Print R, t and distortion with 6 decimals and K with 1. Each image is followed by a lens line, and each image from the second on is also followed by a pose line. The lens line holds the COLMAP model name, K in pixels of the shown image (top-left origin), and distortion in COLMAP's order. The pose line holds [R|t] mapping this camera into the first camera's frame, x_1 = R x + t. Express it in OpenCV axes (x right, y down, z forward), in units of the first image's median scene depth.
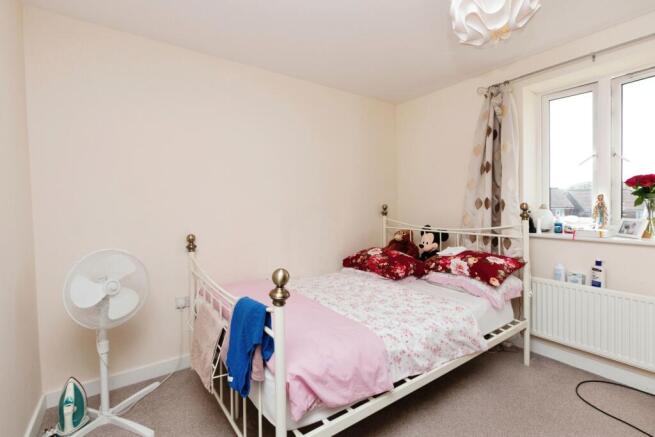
lens RADIAL K [[313.5, 0, 325.7], [0, 313.5, 198.5], [0, 0, 1]] dist [-0.000438, 0.000078]
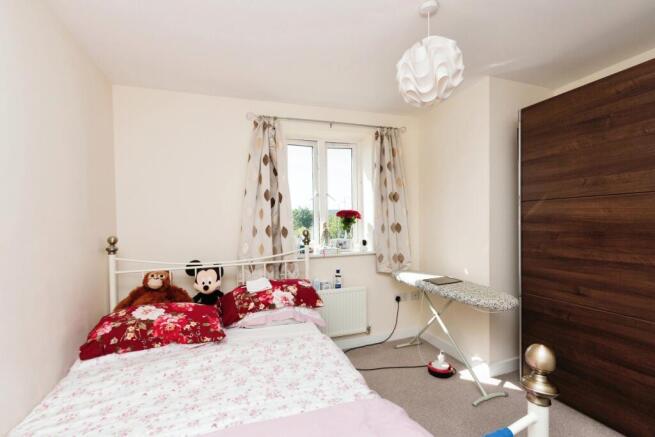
lens RADIAL K [[303.4, 0, 327.5], [0, 303.4, 218.5], [0, 0, 1]] dist [-0.000323, 0.000448]
pose [[0.252747, 0.012827, 0.967447, -0.399443], [0.000357, 0.999911, -0.013350, -0.011962], [-0.967532, 0.003719, 0.252720, 0.588021]]
